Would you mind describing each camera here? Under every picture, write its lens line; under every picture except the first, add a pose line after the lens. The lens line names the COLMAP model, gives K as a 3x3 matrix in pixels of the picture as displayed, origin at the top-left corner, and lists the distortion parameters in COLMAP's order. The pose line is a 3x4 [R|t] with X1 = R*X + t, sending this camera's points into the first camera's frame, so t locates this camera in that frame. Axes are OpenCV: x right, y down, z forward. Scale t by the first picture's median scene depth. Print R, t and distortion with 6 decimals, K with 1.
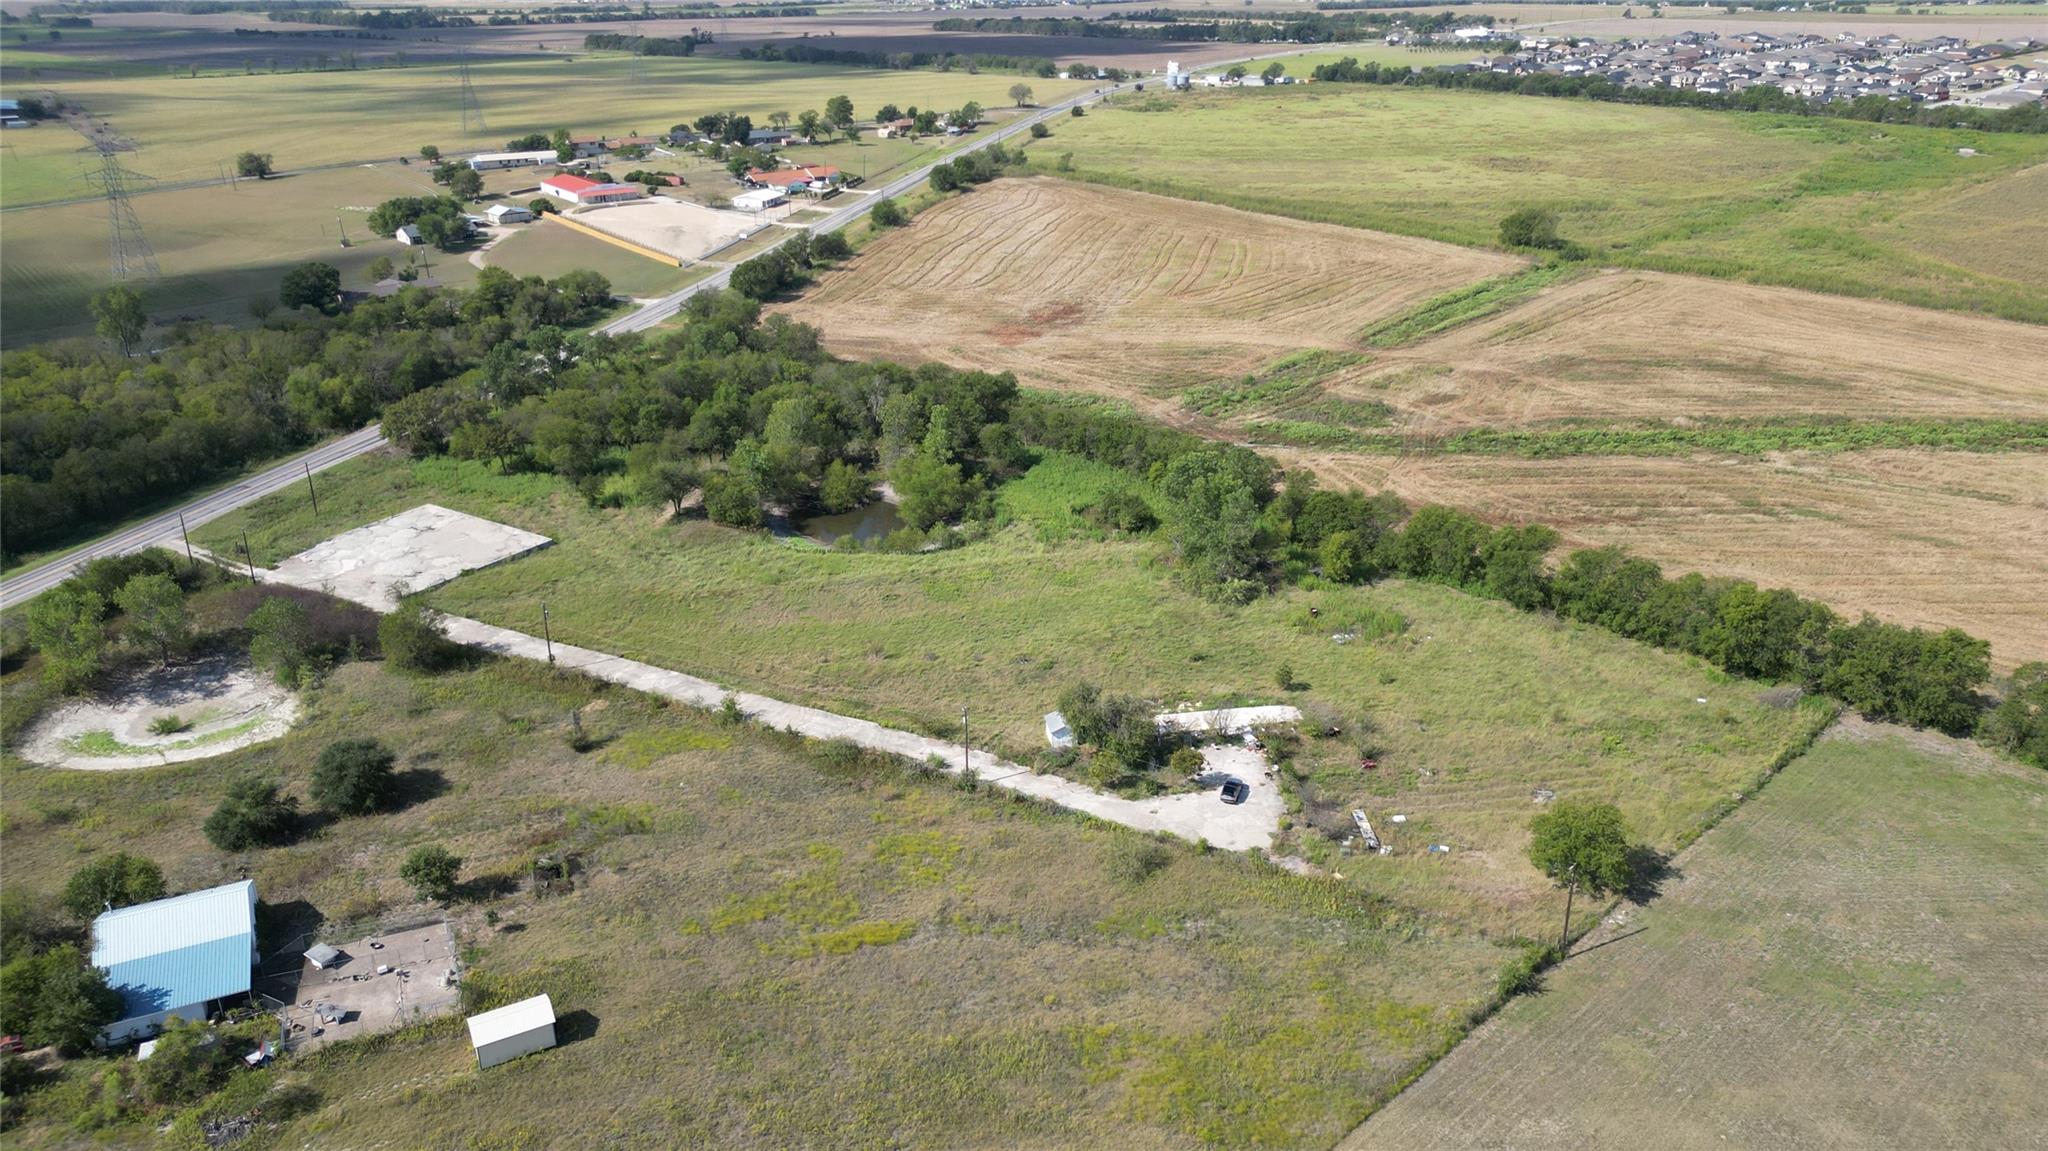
lens RADIAL K [[1426.5, 0, 1021.4], [0, 1426.5, 588.7], [0, 0, 1]] dist [0.066660, -0.060547]
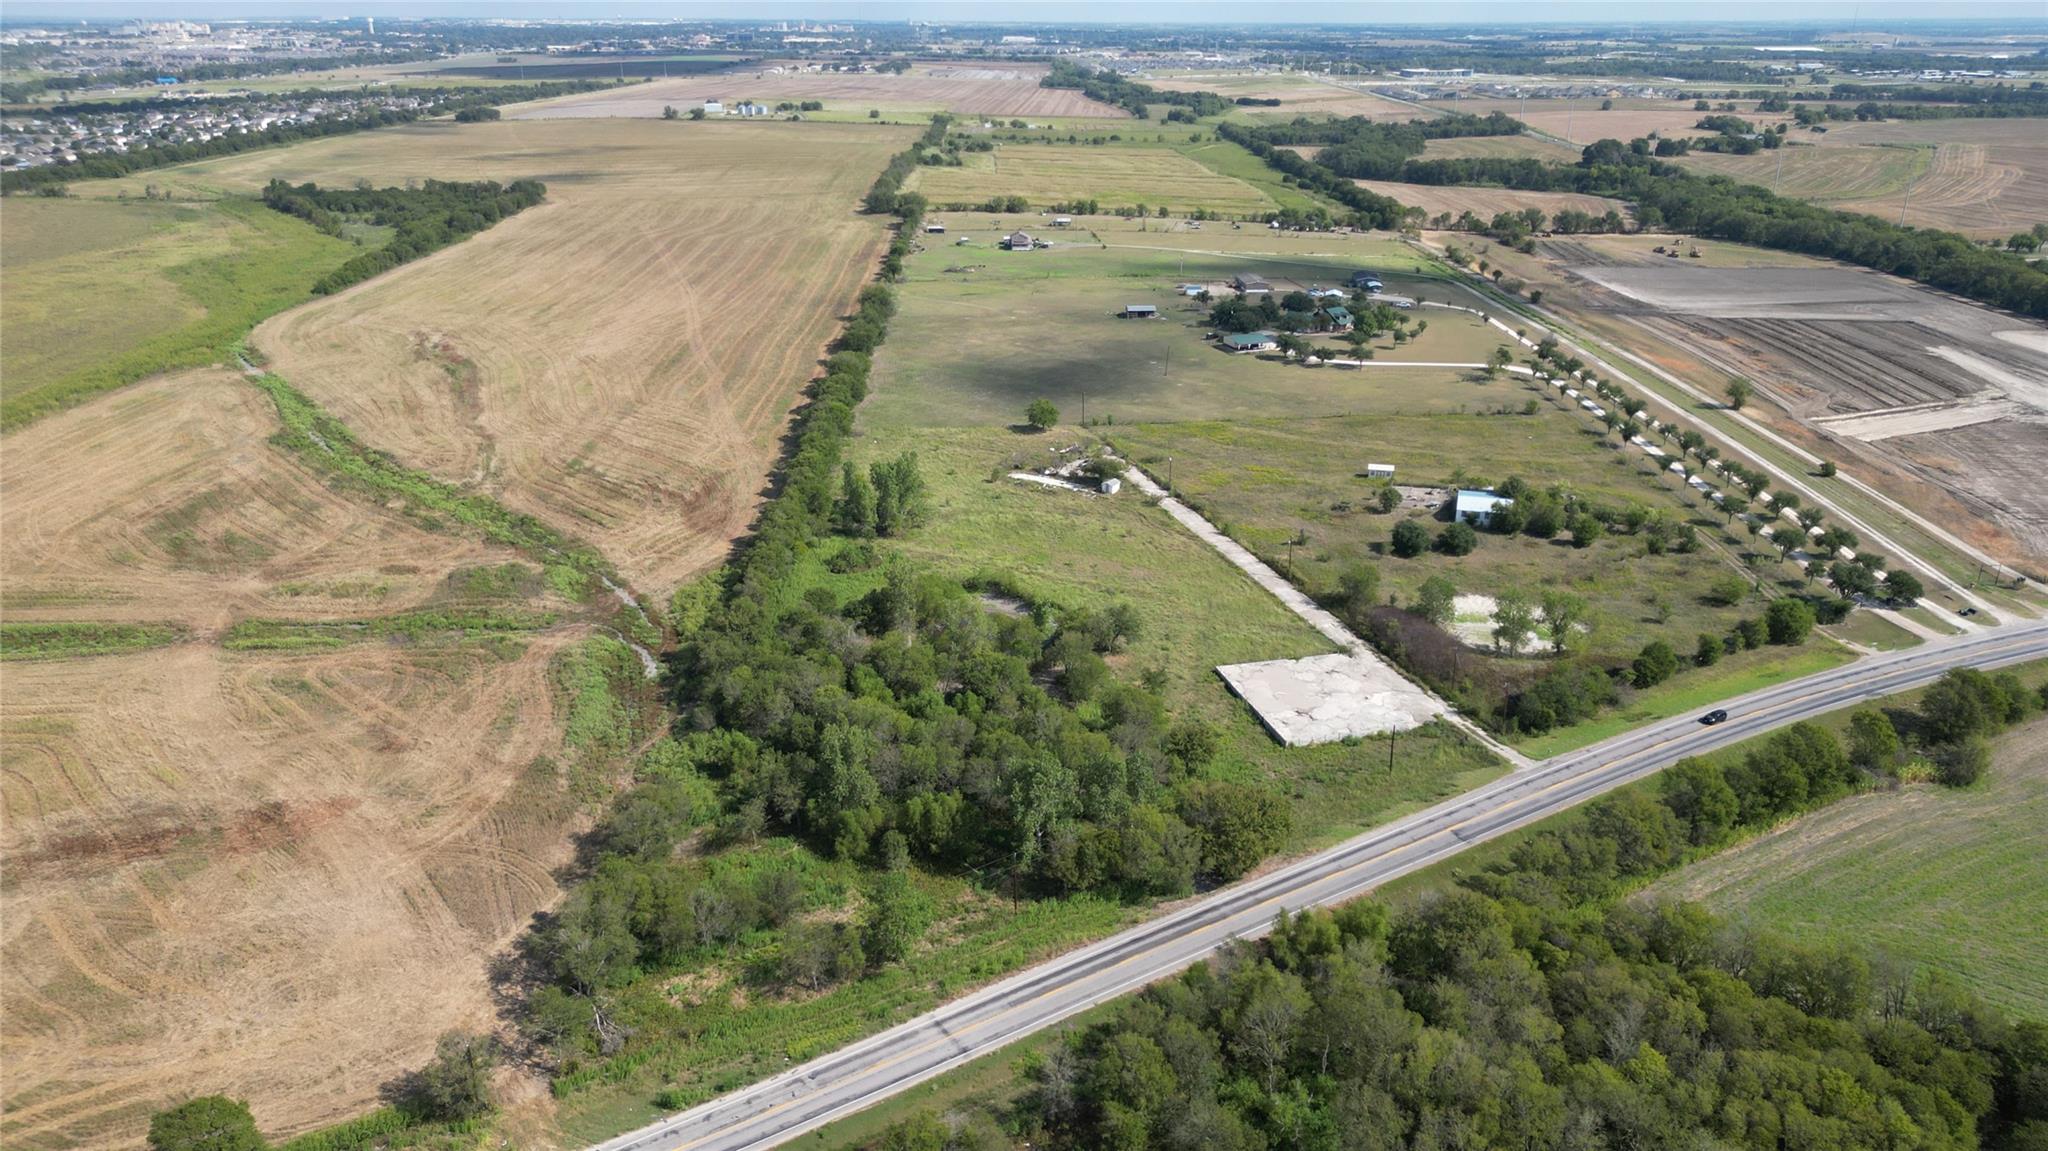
lens RADIAL K [[1426.5, 0, 1021.4], [0, 1426.5, 588.7], [0, 0, 1]] dist [0.066660, -0.060547]
pose [[-0.739181, -0.245050, 0.627345, -0.834692], [0.276166, 0.739276, 0.614169, -0.759077], [-0.614283, 0.627234, -0.478784, 1.459076]]
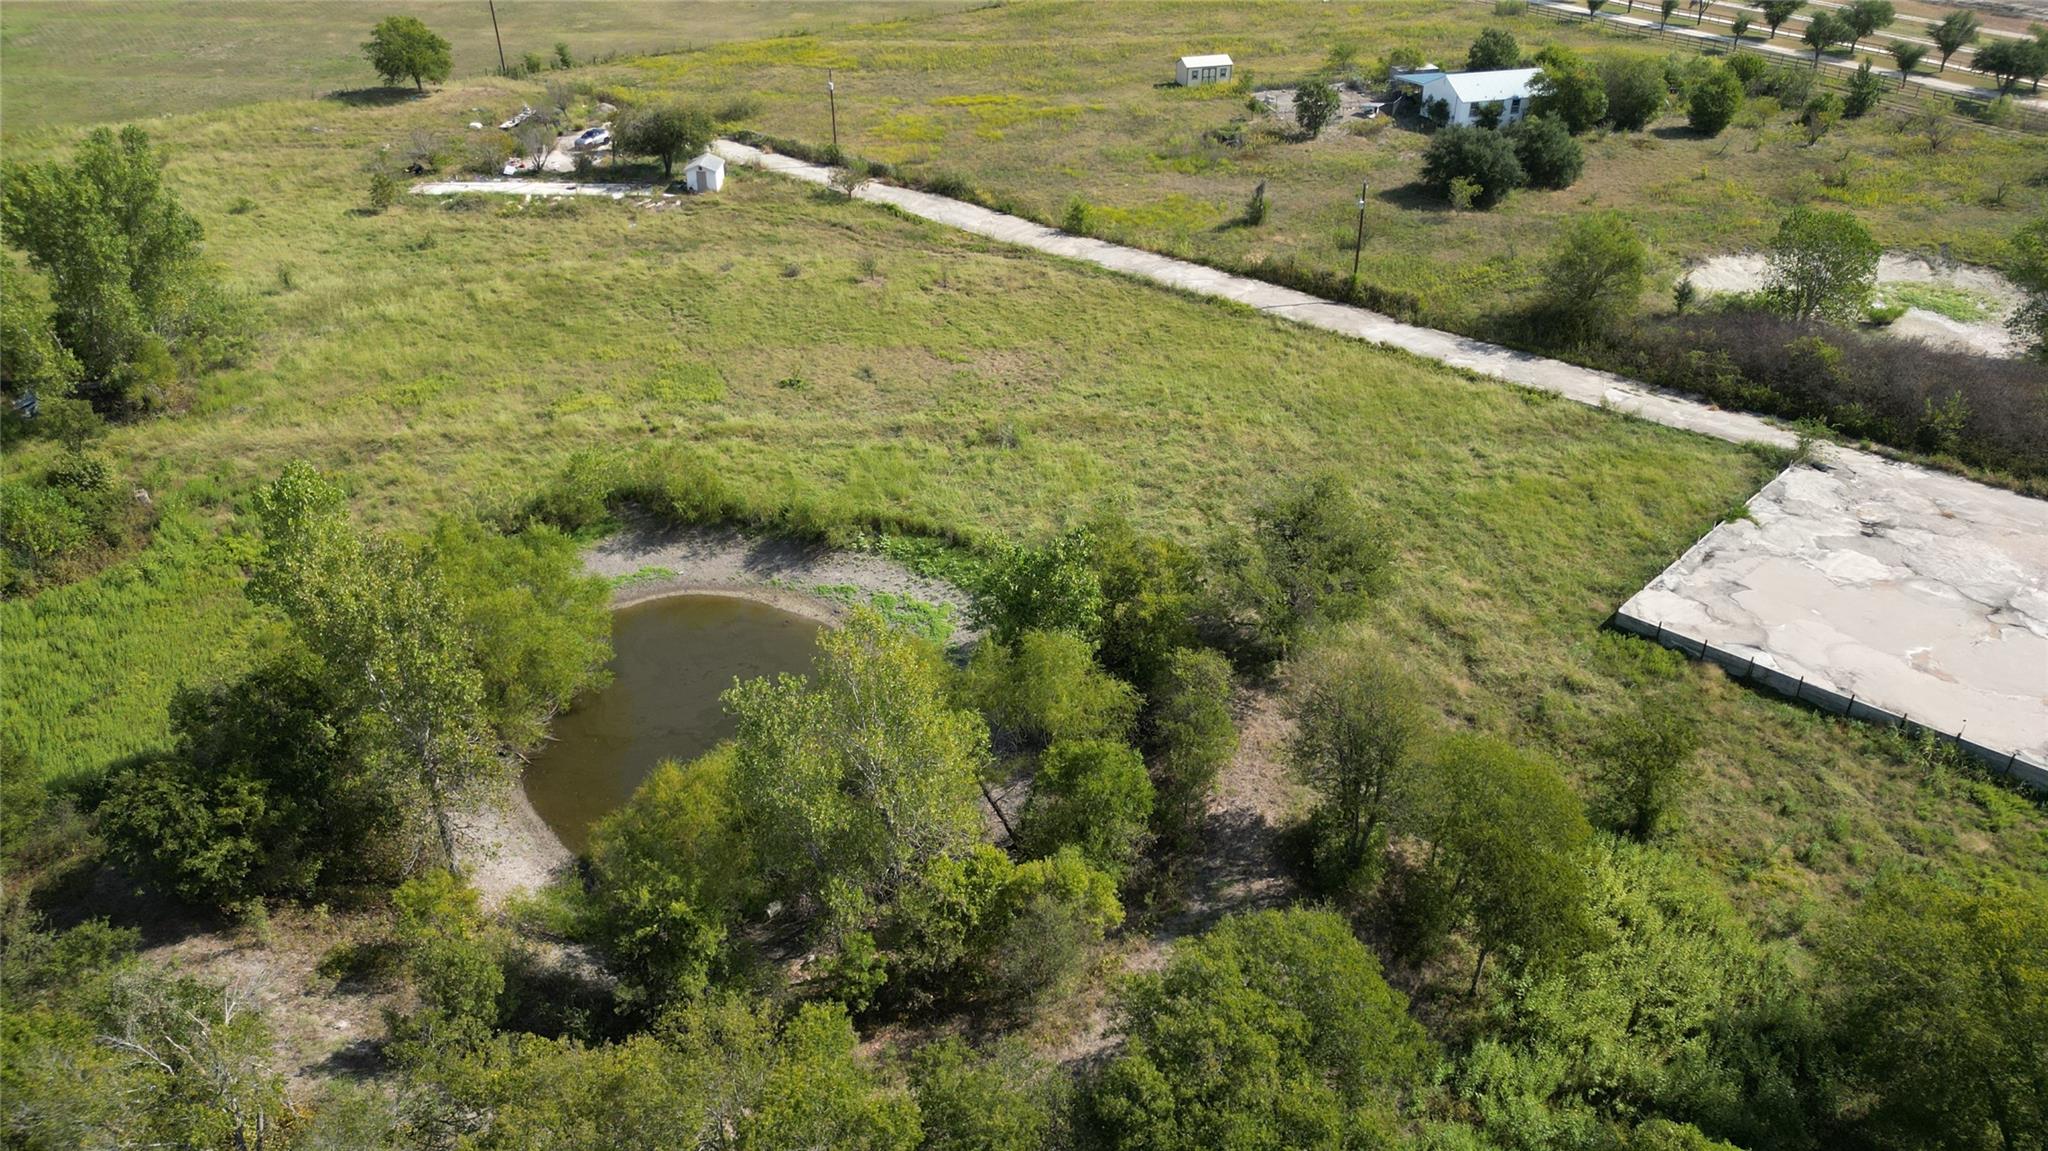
lens RADIAL K [[1426.5, 0, 1021.4], [0, 1426.5, 588.7], [0, 0, 1]] dist [0.066660, -0.060547]
pose [[-0.982175, -0.090964, 0.164496, -0.218878], [0.082473, 0.577844, 0.811970, -0.299058], [-0.168912, 0.811062, -0.560042, 1.097022]]
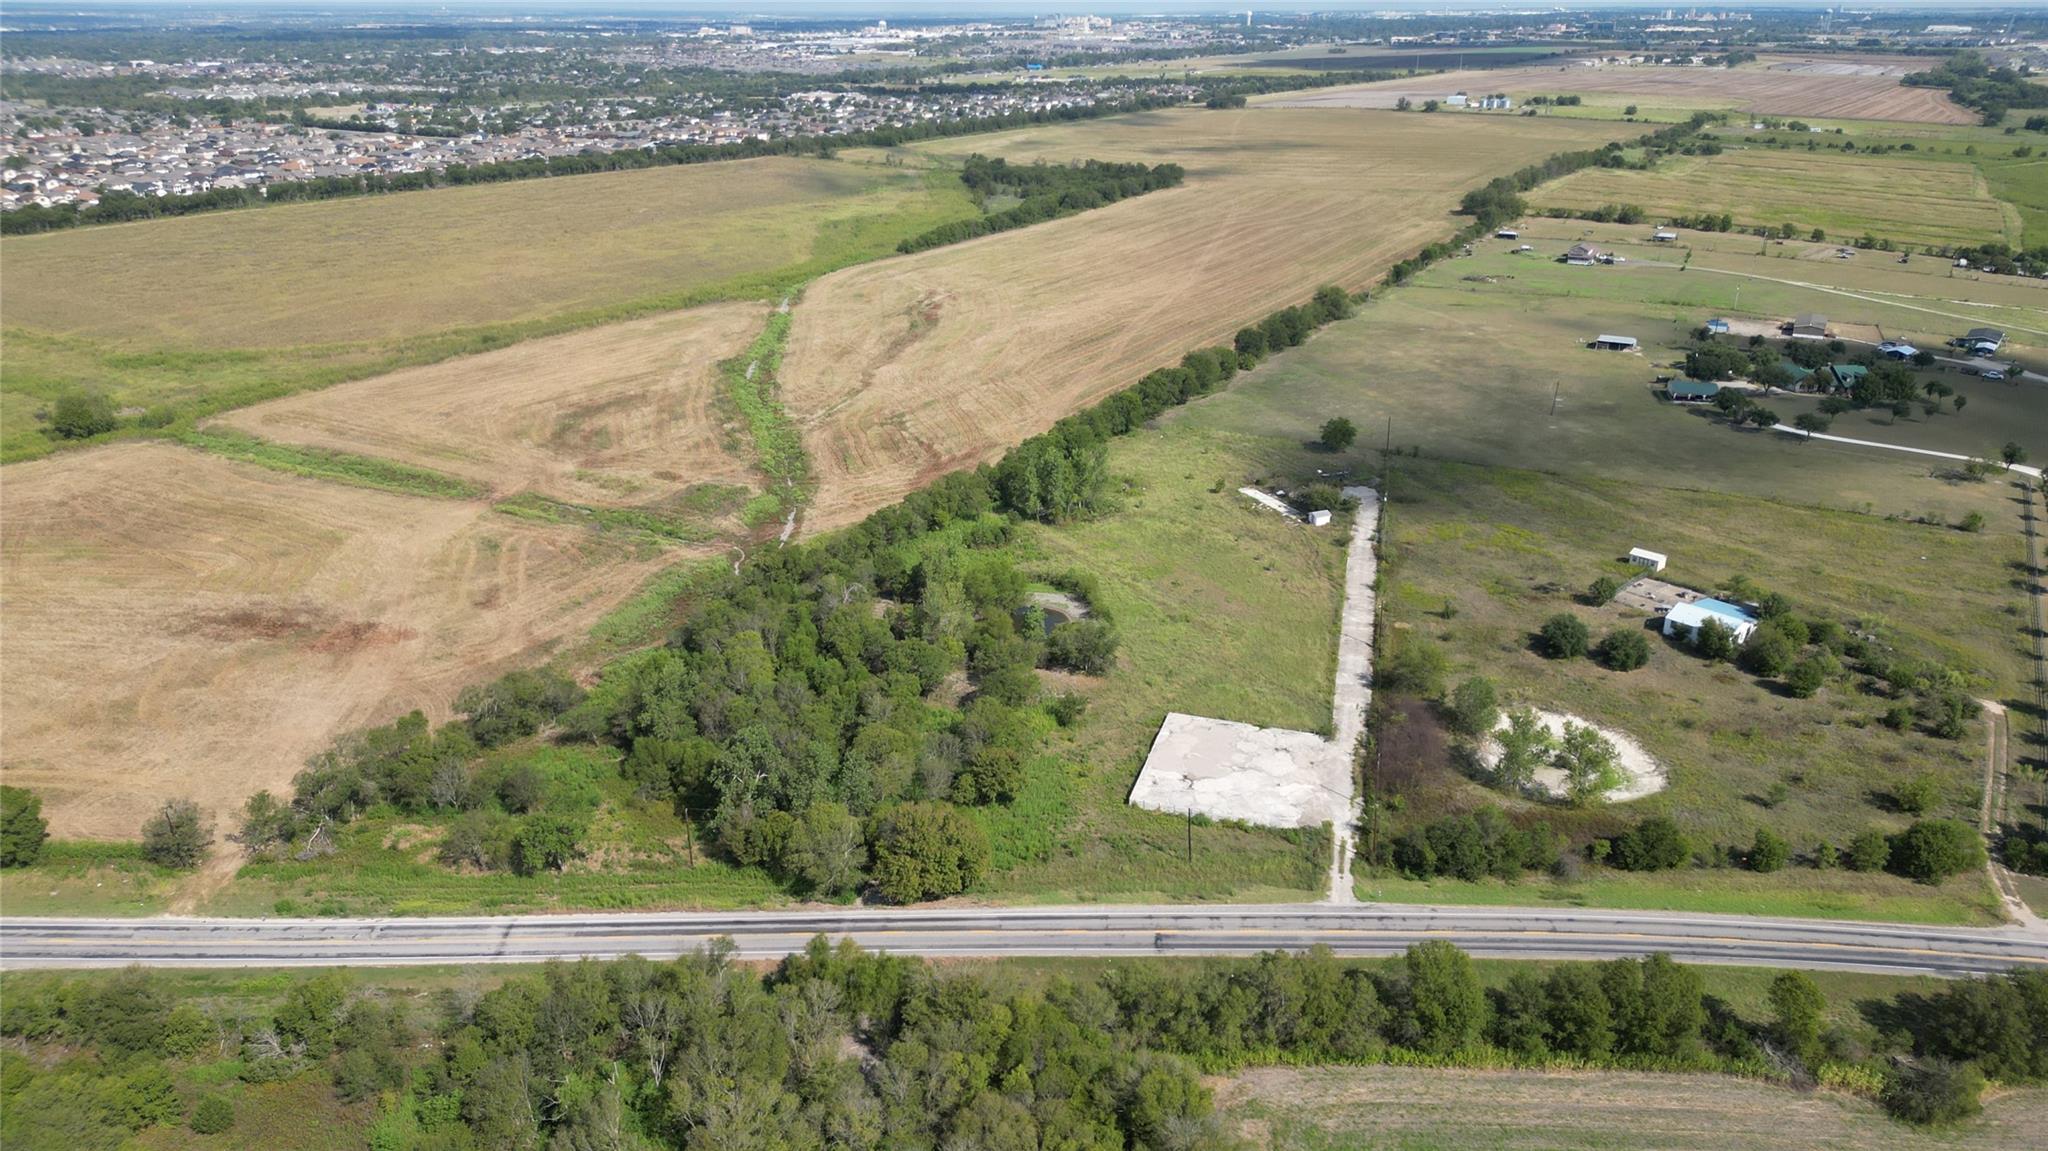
lens RADIAL K [[1426.5, 0, 1021.4], [0, 1426.5, 588.7], [0, 0, 1]] dist [0.066660, -0.060547]
pose [[-0.263189, -0.357818, 0.895934, -1.106597], [0.392095, 0.808843, 0.438218, -0.563355], [-0.881472, 0.466626, -0.072580, 1.023572]]
